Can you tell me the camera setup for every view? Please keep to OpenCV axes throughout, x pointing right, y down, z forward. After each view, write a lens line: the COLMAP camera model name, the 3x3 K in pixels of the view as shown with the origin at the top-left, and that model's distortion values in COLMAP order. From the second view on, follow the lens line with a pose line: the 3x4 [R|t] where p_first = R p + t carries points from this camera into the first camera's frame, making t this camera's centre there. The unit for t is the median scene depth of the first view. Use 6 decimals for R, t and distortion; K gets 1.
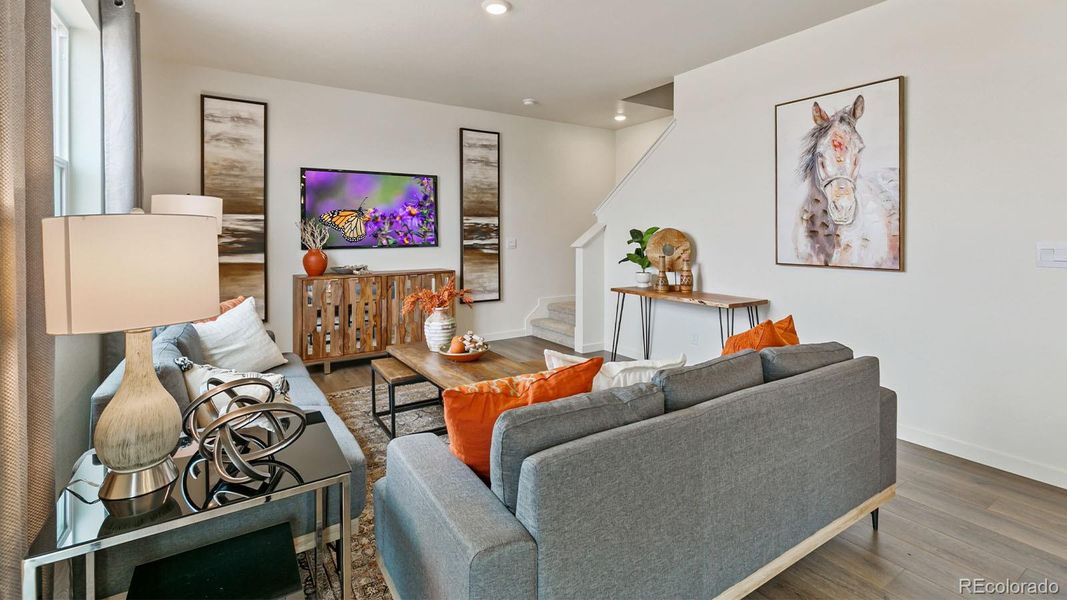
lens RADIAL K [[500.7, 0, 552.0], [0, 500.7, 239.9], [0, 0, 1]] dist [0.002931, -0.001510]
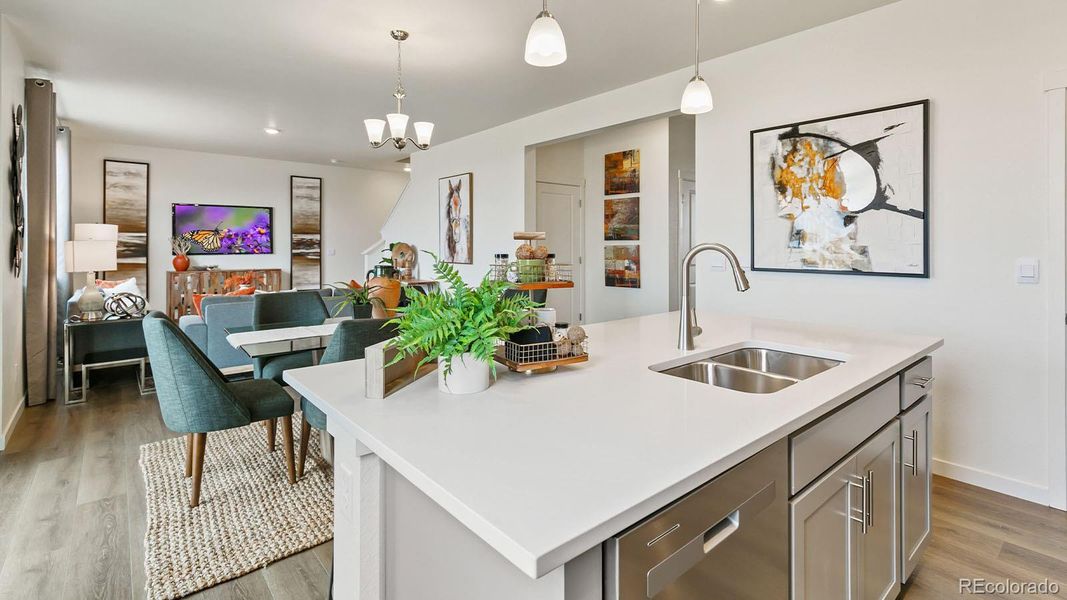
lens RADIAL K [[500.7, 0, 547.4], [0, 500.7, 248.0], [0, 0, 1]] dist [0.002931, -0.001510]
pose [[0.991969, 0.003784, 0.126428, 0.485555], [-0.002996, 0.999975, -0.006420, 0.003651], [-0.126449, 0.005990, 0.991955, -0.737427]]
